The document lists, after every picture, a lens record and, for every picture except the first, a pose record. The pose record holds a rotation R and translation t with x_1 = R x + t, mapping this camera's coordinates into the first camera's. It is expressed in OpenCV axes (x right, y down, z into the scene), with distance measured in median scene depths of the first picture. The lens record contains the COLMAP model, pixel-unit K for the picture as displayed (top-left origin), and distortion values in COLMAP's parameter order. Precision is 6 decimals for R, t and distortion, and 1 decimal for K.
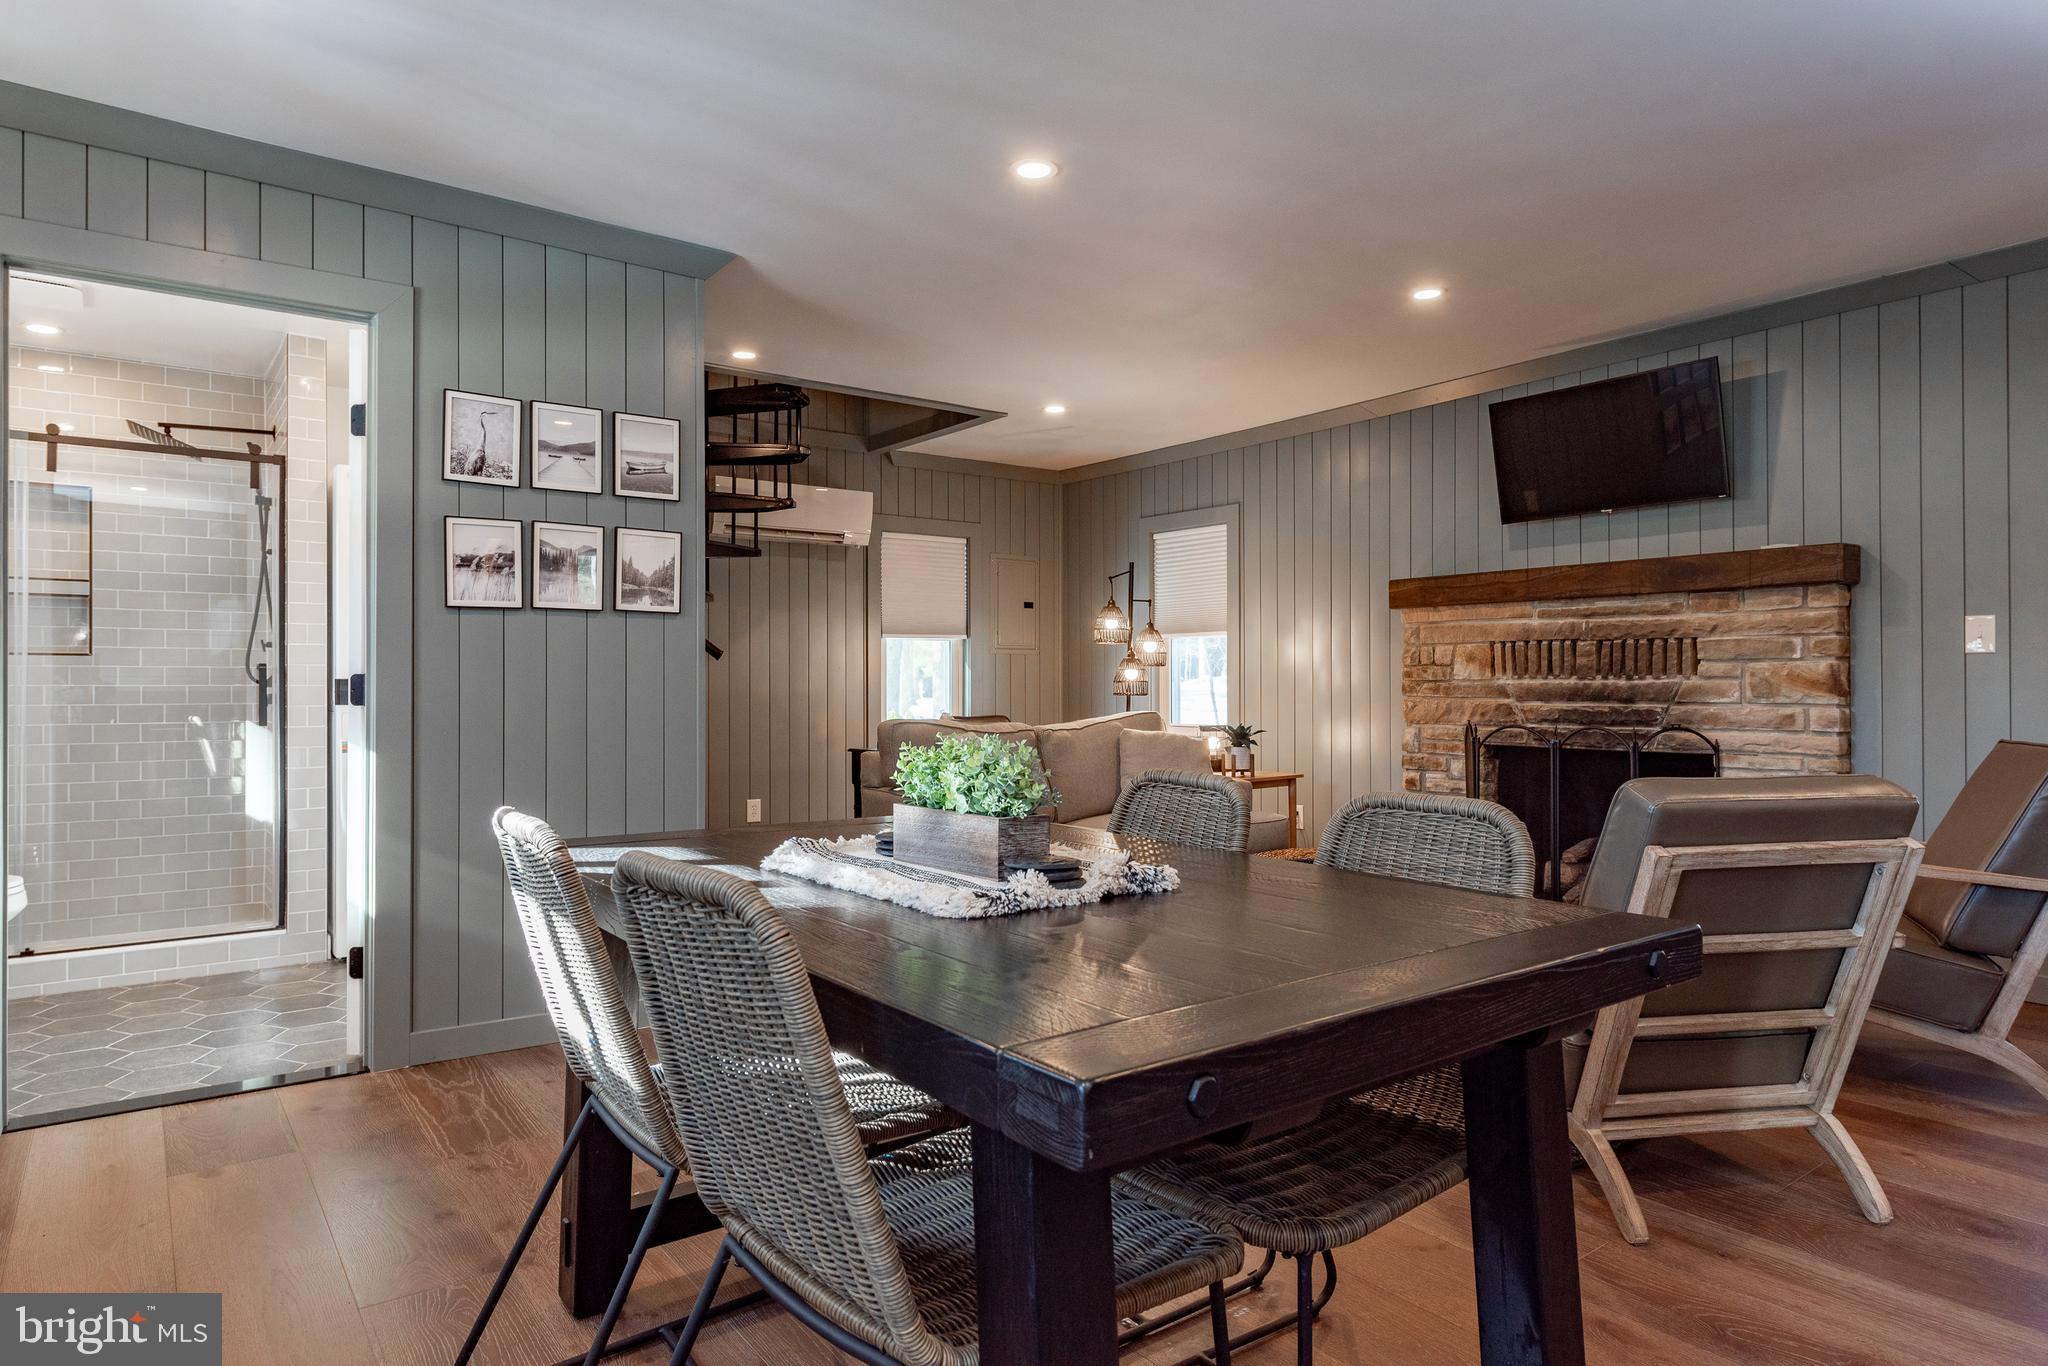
lens RADIAL K [[1203.8, 0, 999.8], [0, 1203.8, 672.0], [0, 0, 1]] dist [-0.005809, -0.006058]
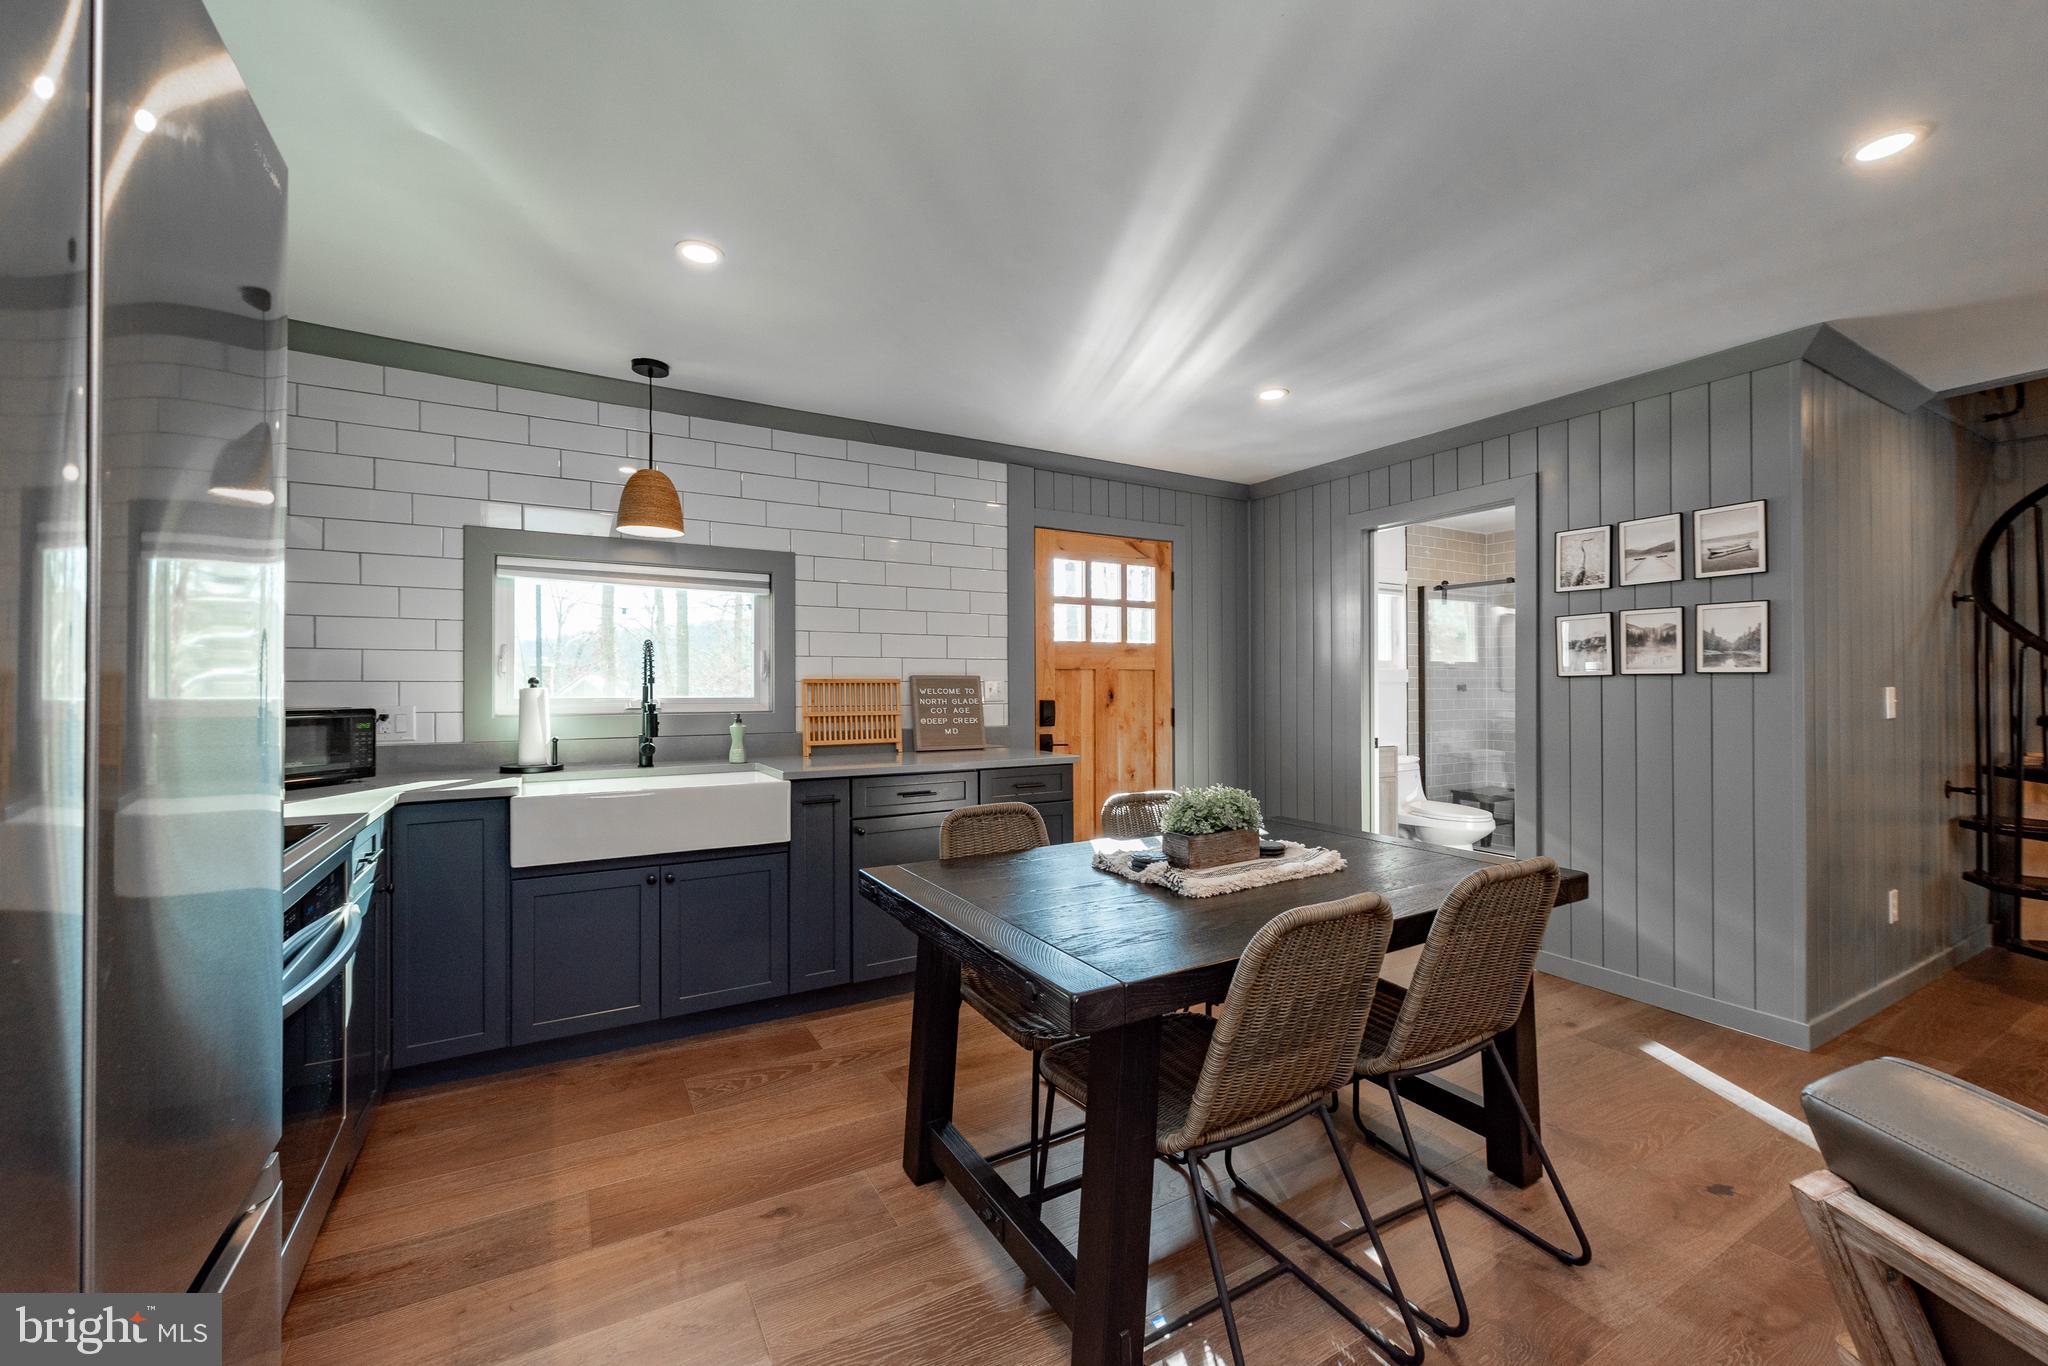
lens RADIAL K [[812.2, 0, 1023.3], [0, 812.2, 683.2], [0, 0, 1]] dist [0.000263, -0.000161]
pose [[-0.124761, -0.002419, -0.992184, 0.454753], [0.015536, 0.999870, -0.004392, -0.037342], [0.992065, -0.015963, -0.124707, 0.330108]]
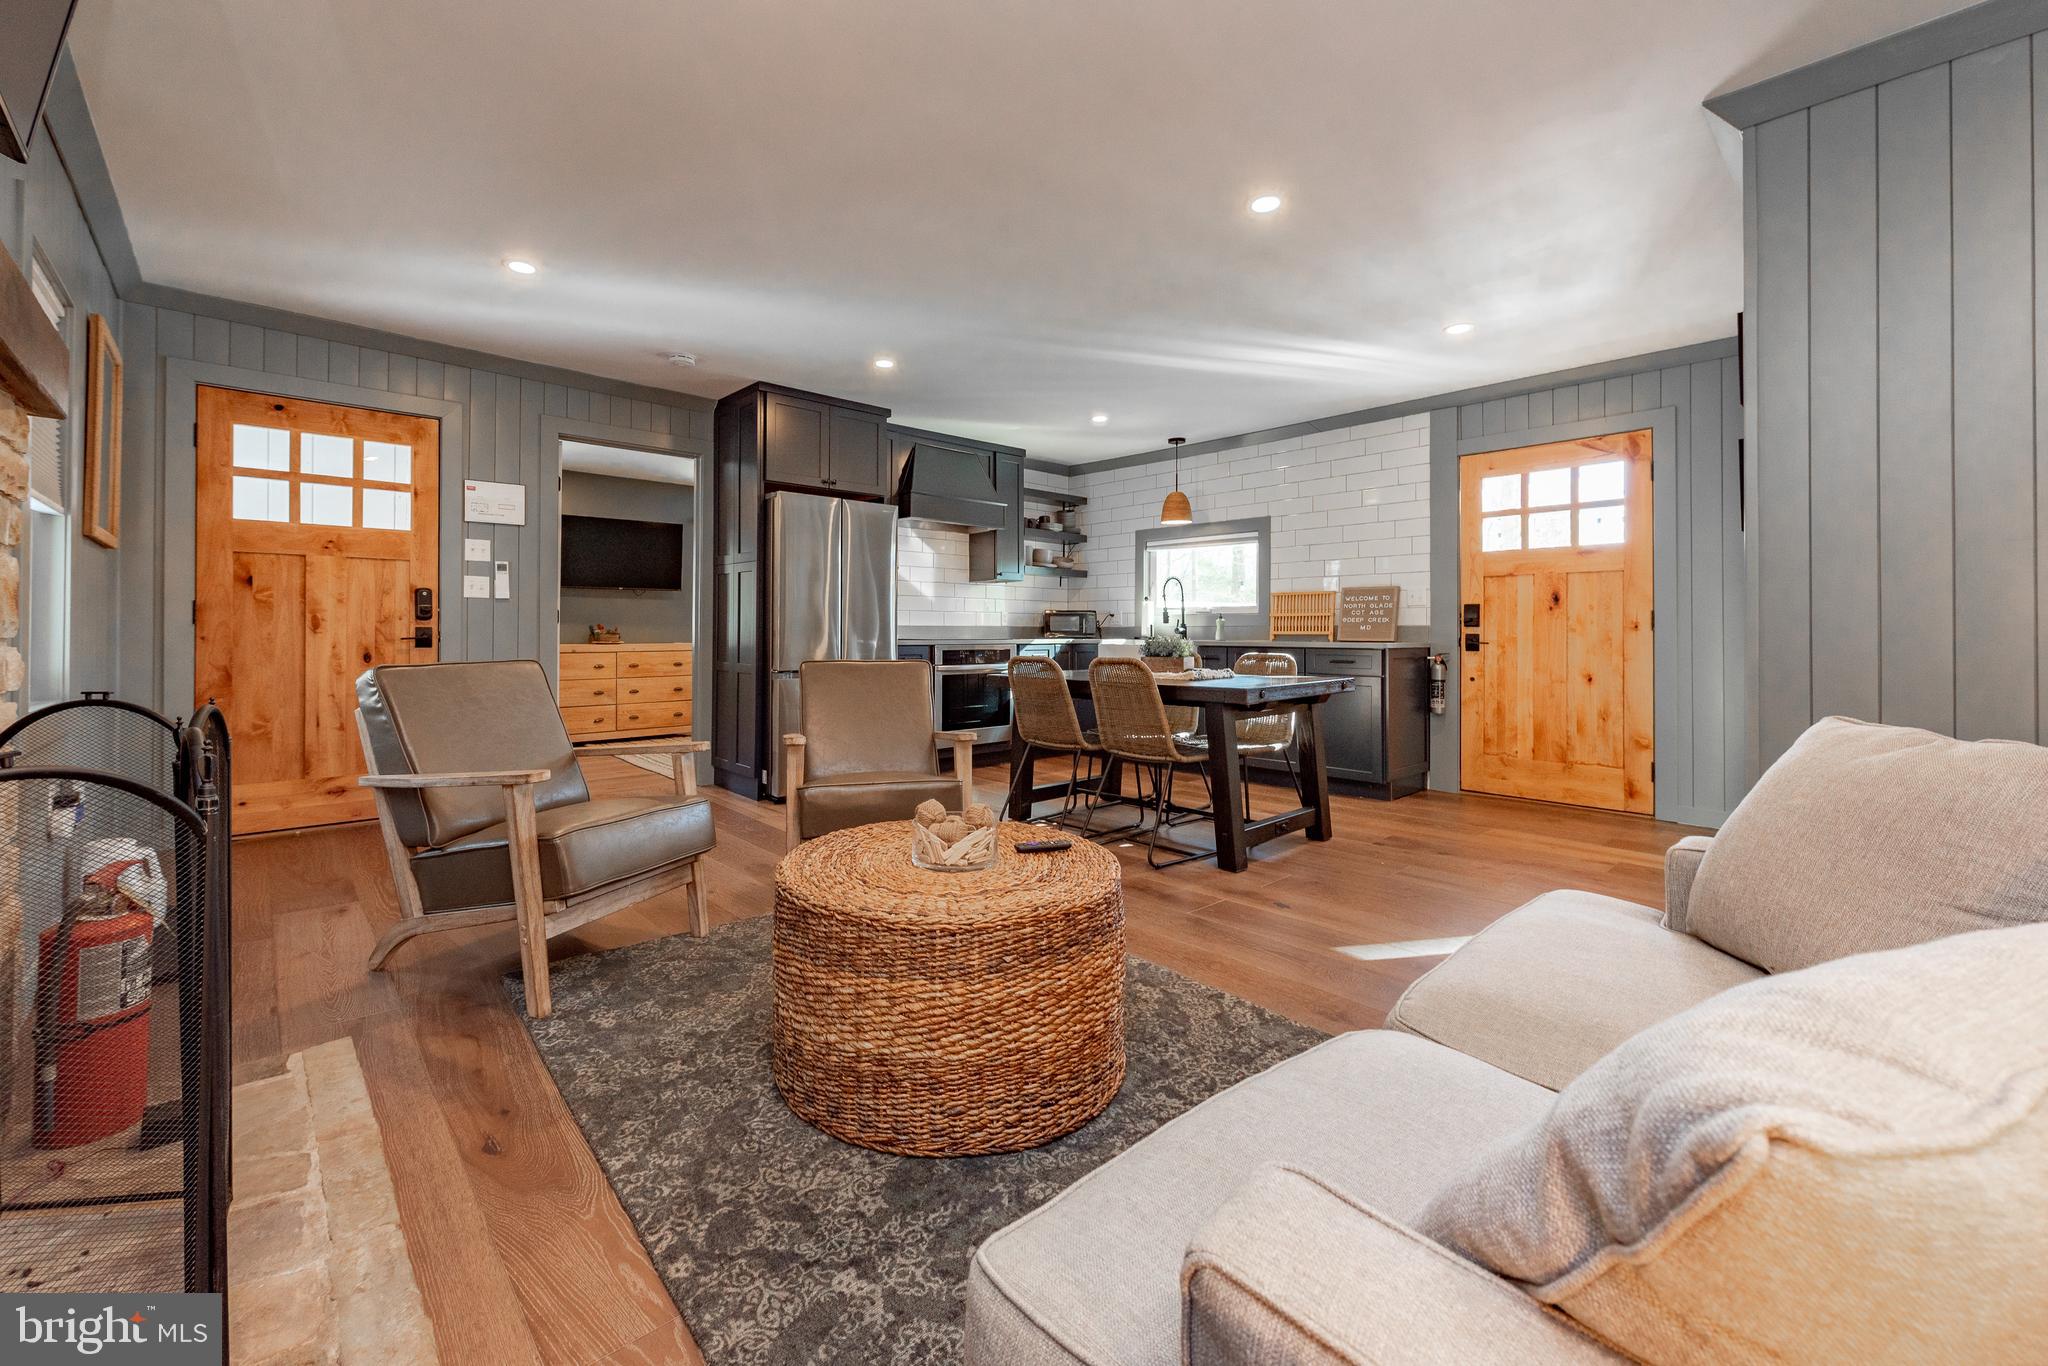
lens RADIAL K [[811.8, 0, 941.4], [0, 811.8, 625.9], [0, 0, 1]] dist [0.000331, -0.000049]
pose [[-0.999053, -0.001079, -0.043497, 0.276259], [-0.000316, 0.999846, -0.017552, 0.025106], [0.043510, -0.017522, -0.998899, 1.259366]]
